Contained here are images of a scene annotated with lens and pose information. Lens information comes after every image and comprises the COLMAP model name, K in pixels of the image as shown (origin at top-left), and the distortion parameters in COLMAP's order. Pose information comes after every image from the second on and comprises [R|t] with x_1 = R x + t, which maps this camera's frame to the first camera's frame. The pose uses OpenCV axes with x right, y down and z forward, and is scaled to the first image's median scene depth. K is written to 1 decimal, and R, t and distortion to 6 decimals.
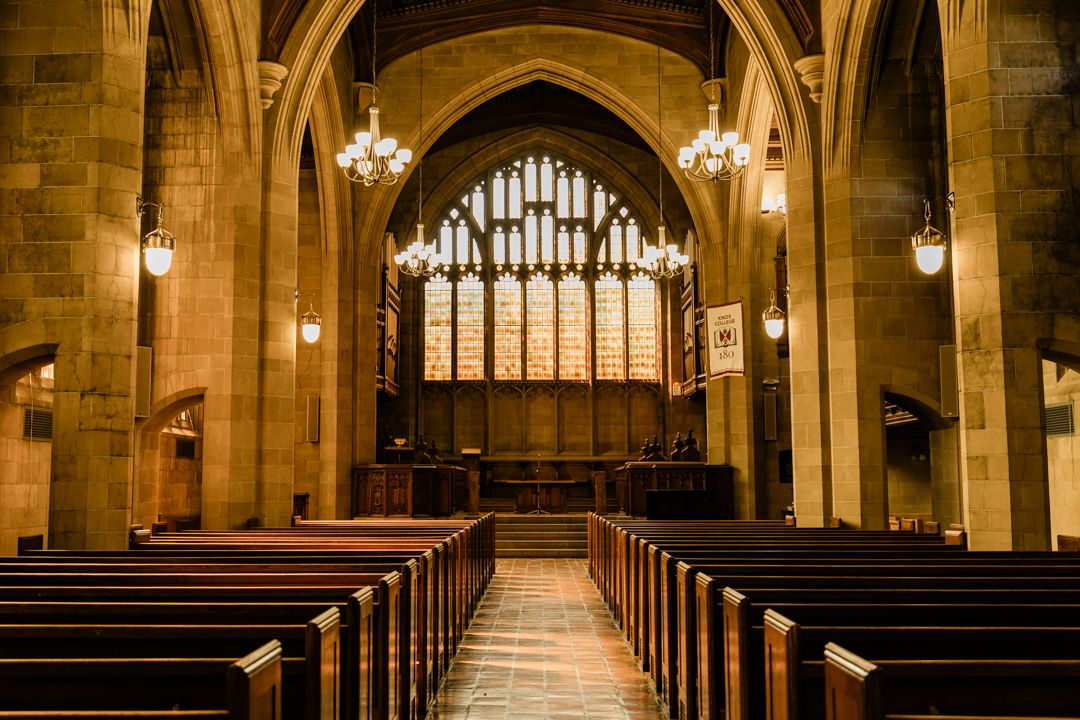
lens RADIAL K [[1092.4, 0, 510.7], [0, 1092.4, 361.4], [0, 0, 1]] dist [0.015258, 0.021229]
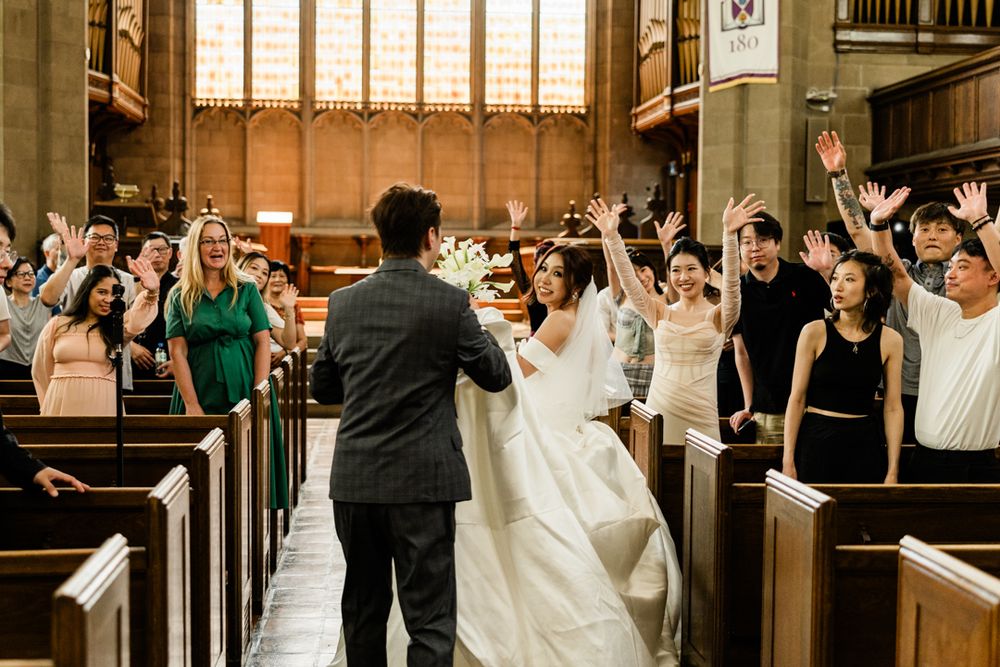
lens RADIAL K [[1352.0, 0, 485.6], [0, 1352.0, 332.0], [0, 0, 1]] dist [-0.000925, -0.052440]
pose [[0.994277, 0.007470, 0.106575, -0.000580], [-0.024004, 0.987668, 0.154711, 0.025946], [-0.104105, -0.156383, 0.982195, 0.248335]]
